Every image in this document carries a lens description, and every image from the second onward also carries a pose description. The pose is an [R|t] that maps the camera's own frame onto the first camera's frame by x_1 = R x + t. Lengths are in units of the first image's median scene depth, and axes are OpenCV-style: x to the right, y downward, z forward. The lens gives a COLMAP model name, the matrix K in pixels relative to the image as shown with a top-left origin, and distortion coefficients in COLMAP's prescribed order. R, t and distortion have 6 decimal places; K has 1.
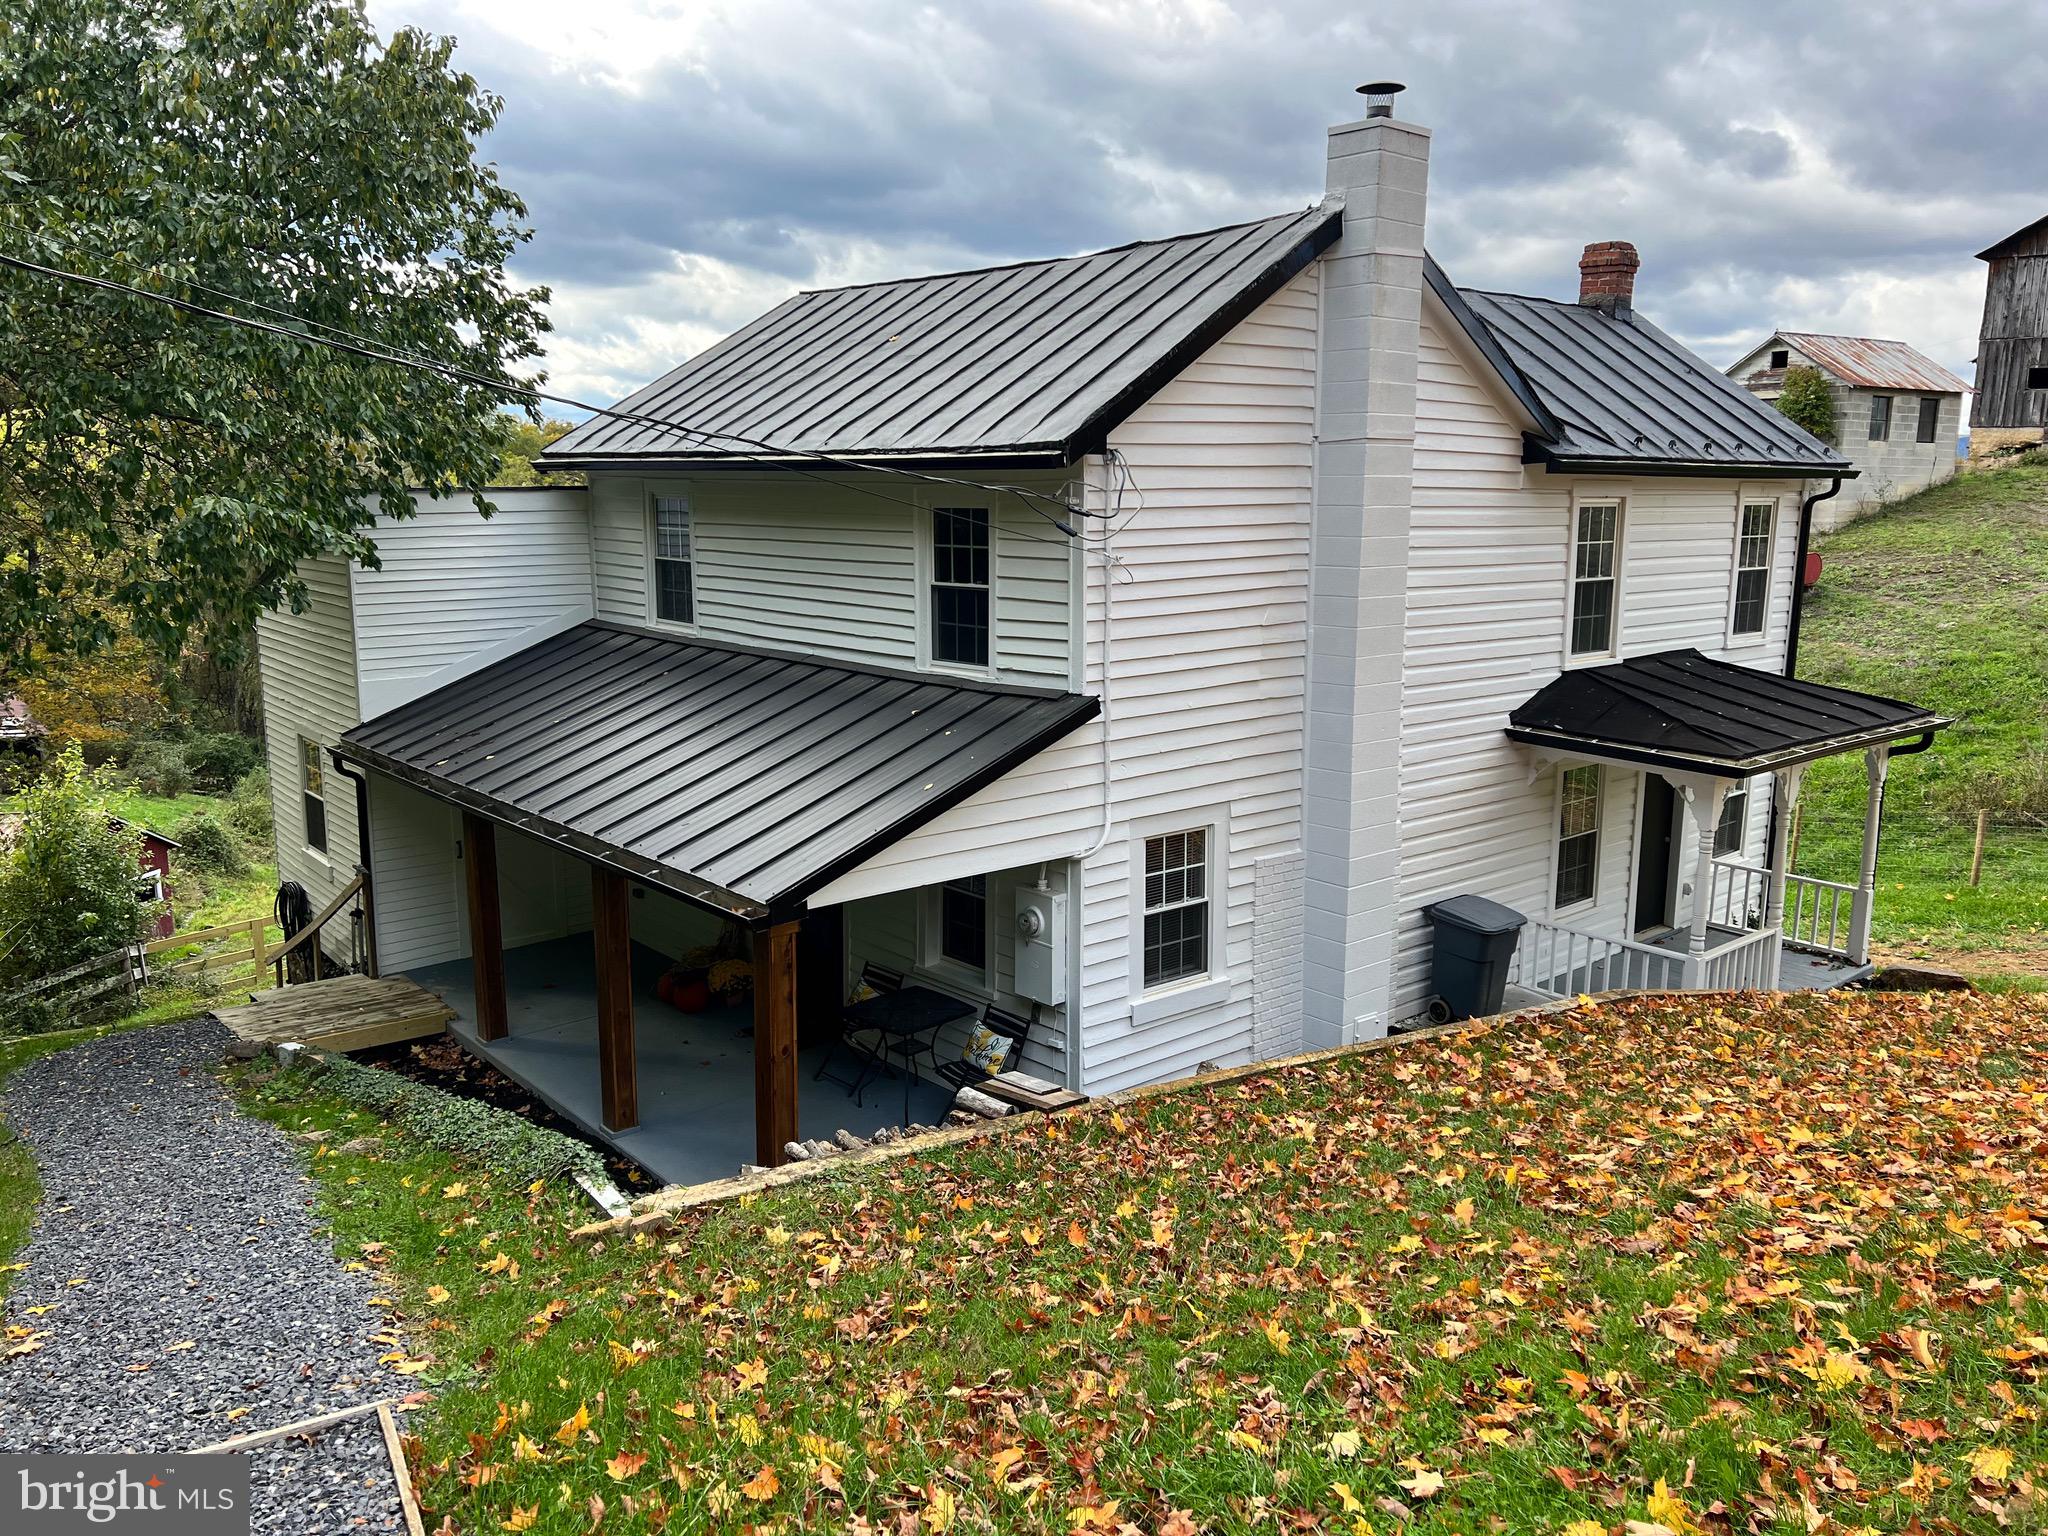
lens RADIAL K [[1512.8, 0, 1024.0], [0, 1512.8, 768.0], [0, 0, 1]] dist [0.089995, -0.100146]
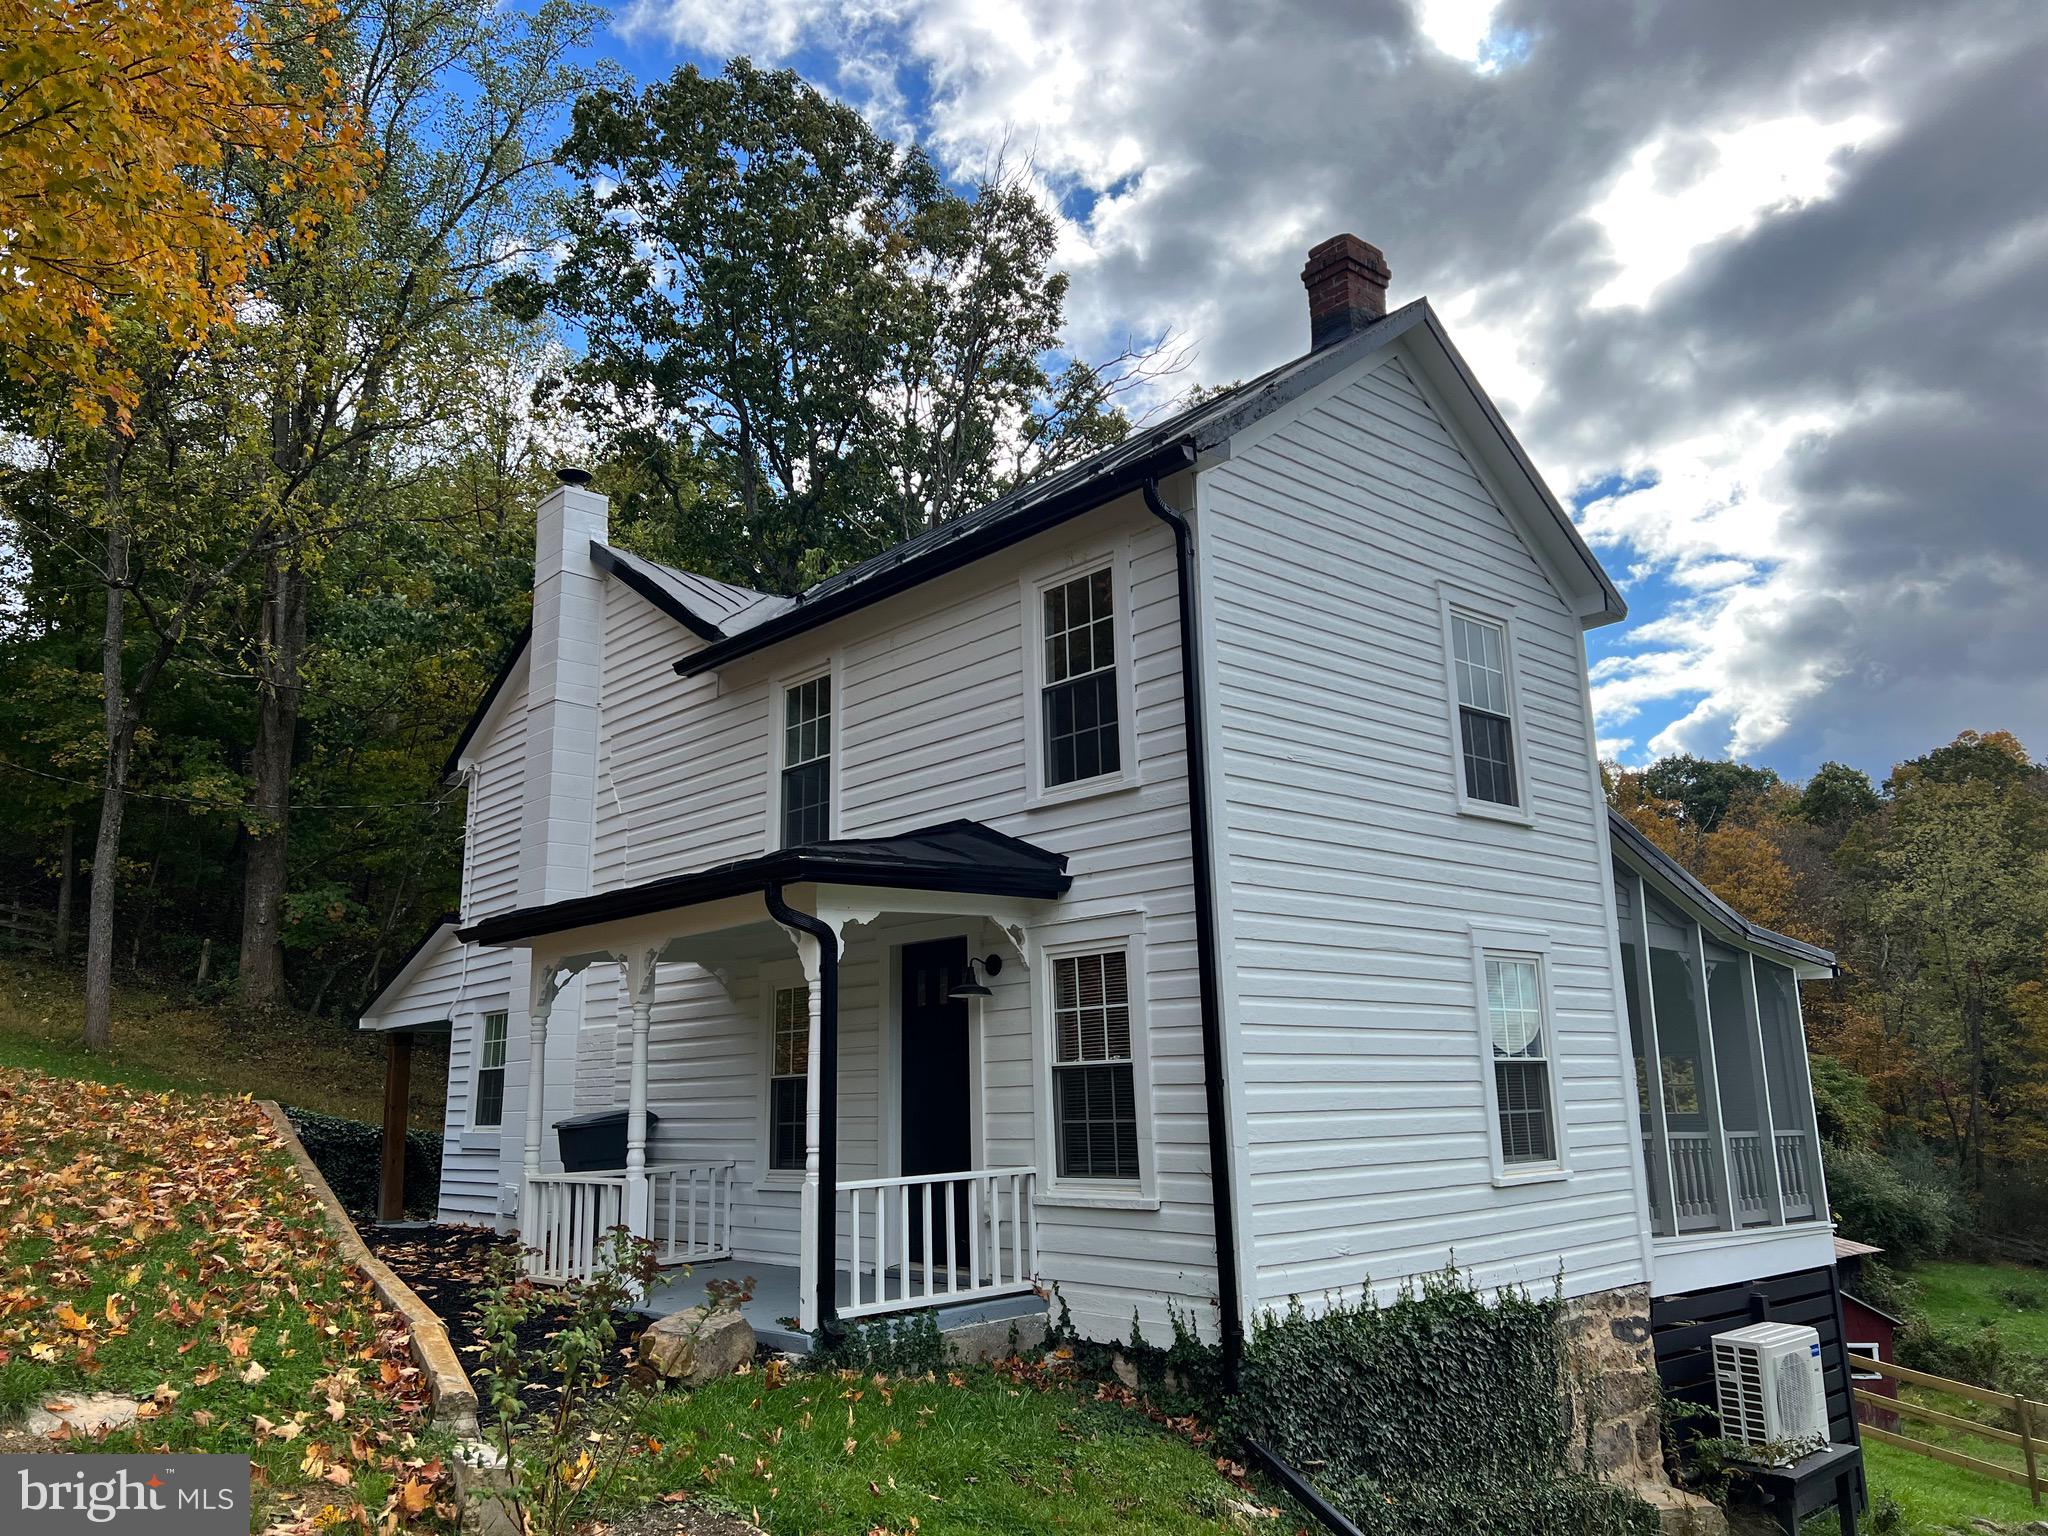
lens RADIAL K [[1512.8, 0, 1024.0], [0, 1512.8, 768.0], [0, 0, 1]] dist [0.089995, -0.100146]
pose [[0.039034, -0.215226, -0.975784, 1.501083], [-0.155424, 0.963335, -0.218698, 0.056520], [0.987076, 0.160197, 0.004152, 1.397541]]
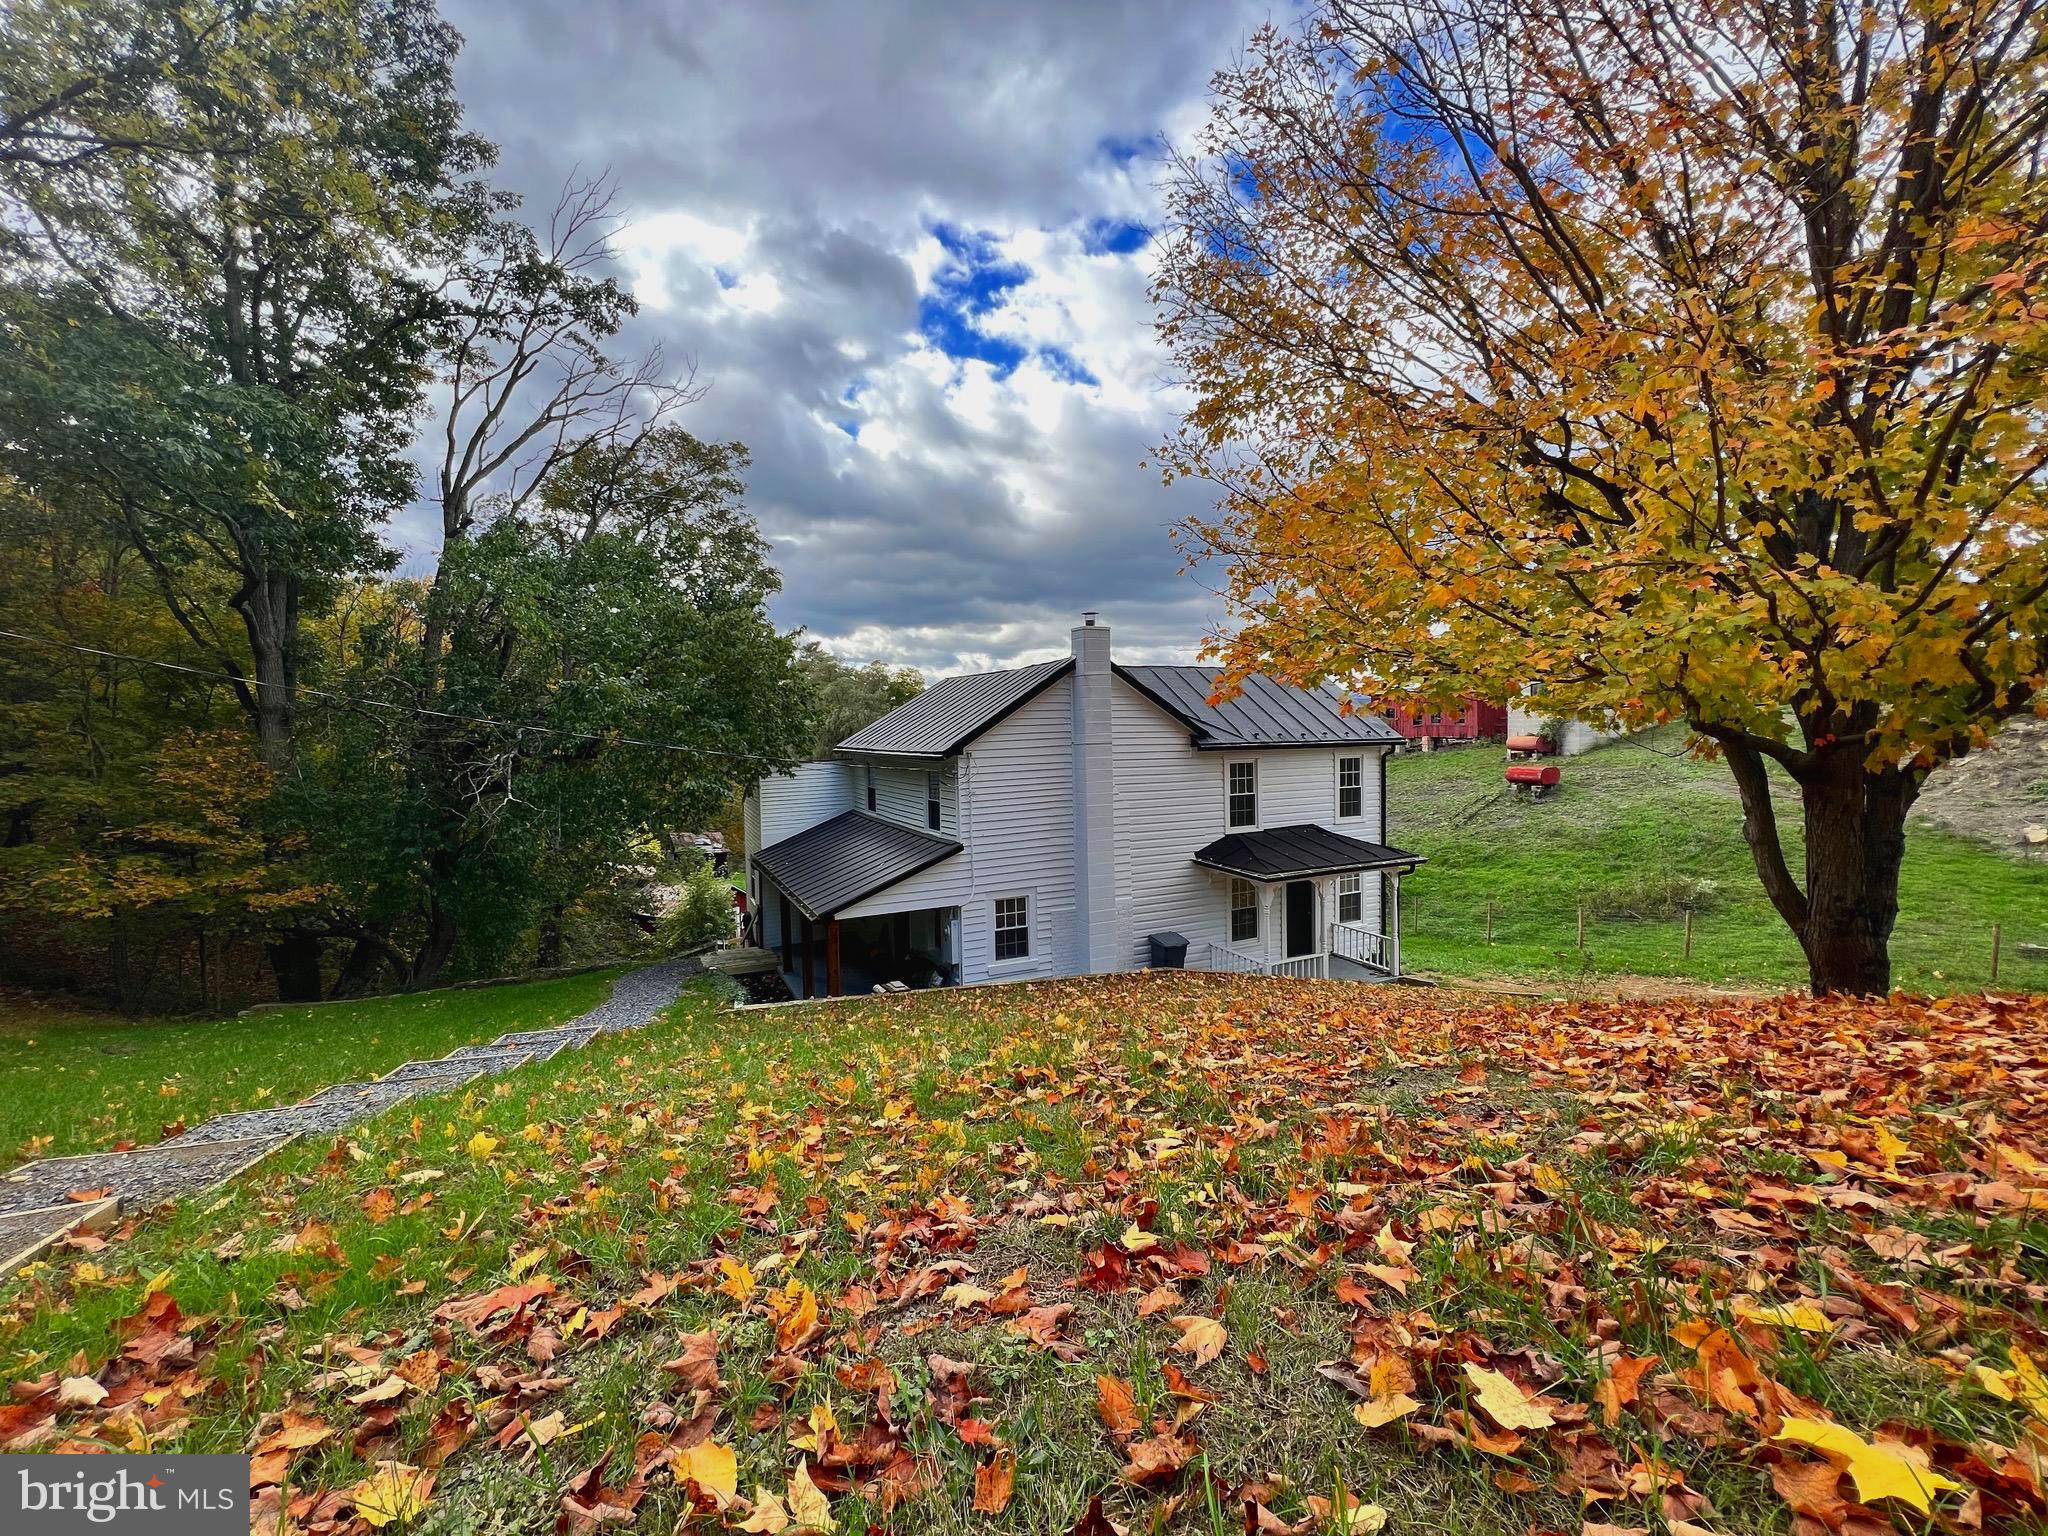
lens RADIAL K [[811.7, 0, 1024.1], [0, 811.7, 761.6], [0, 0, 1]] dist [0.000642, 0.000325]
pose [[0.968377, -0.011640, -0.249221, 0.449836], [-0.023254, 0.990352, -0.136613, 0.001368], [0.248407, 0.138088, 0.958763, -0.314135]]
